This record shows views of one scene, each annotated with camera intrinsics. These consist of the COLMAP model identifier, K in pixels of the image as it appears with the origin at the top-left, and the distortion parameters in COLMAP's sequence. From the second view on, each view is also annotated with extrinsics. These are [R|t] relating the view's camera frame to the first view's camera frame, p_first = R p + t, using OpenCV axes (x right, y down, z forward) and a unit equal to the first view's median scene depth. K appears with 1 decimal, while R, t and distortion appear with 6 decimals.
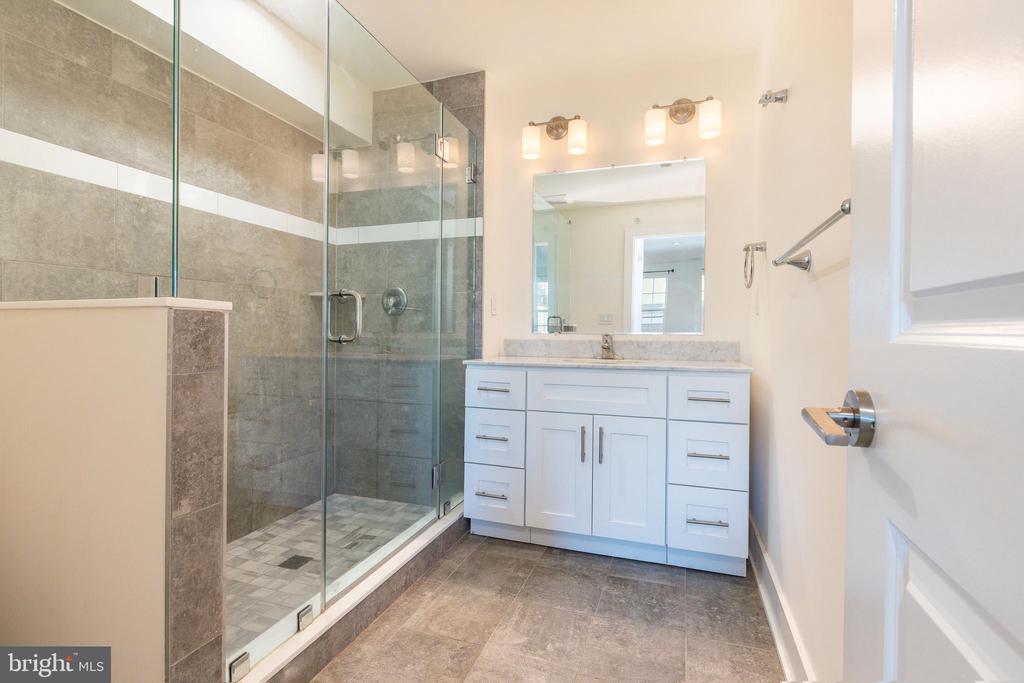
lens RADIAL K [[489.1, 0, 509.3], [0, 489.1, 335.5], [0, 0, 1]] dist [-0.000300, -0.000940]
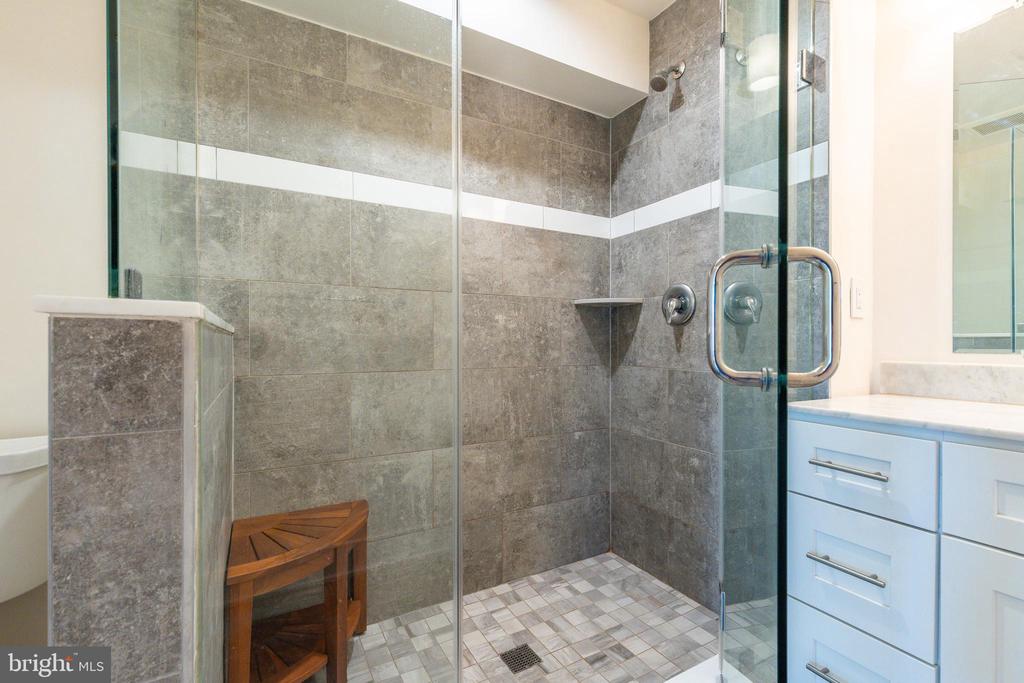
lens RADIAL K [[456.4, 0, 518.9], [0, 456.4, 343.6], [0, 0, 1]] dist [0.010643, -0.005352]
pose [[0.764055, -0.003814, -0.645140, 0.013615], [-0.003421, 0.999945, -0.009963, -0.009708], [0.645142, 0.009819, 0.763999, 0.433916]]
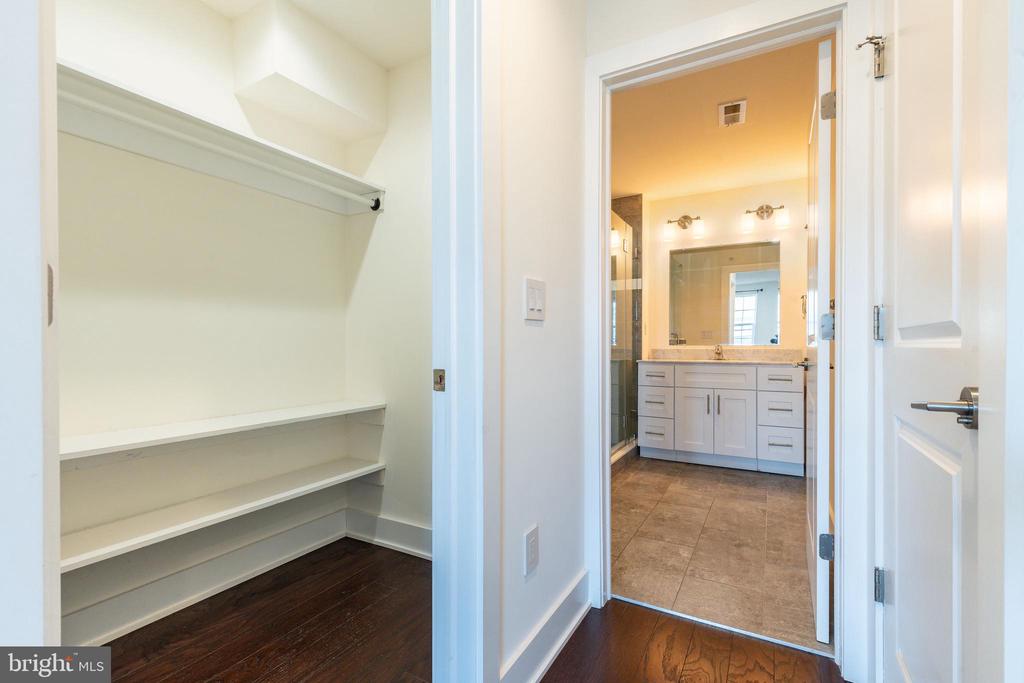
lens RADIAL K [[456.4, 0, 520.3], [0, 456.4, 346.3], [0, 0, 1]] dist [0.010643, -0.005352]
pose [[0.986707, -0.007386, -0.162339, -0.247756], [0.006729, 0.999967, -0.004599, 0.004074], [0.162367, 0.003445, 0.986724, -0.760993]]
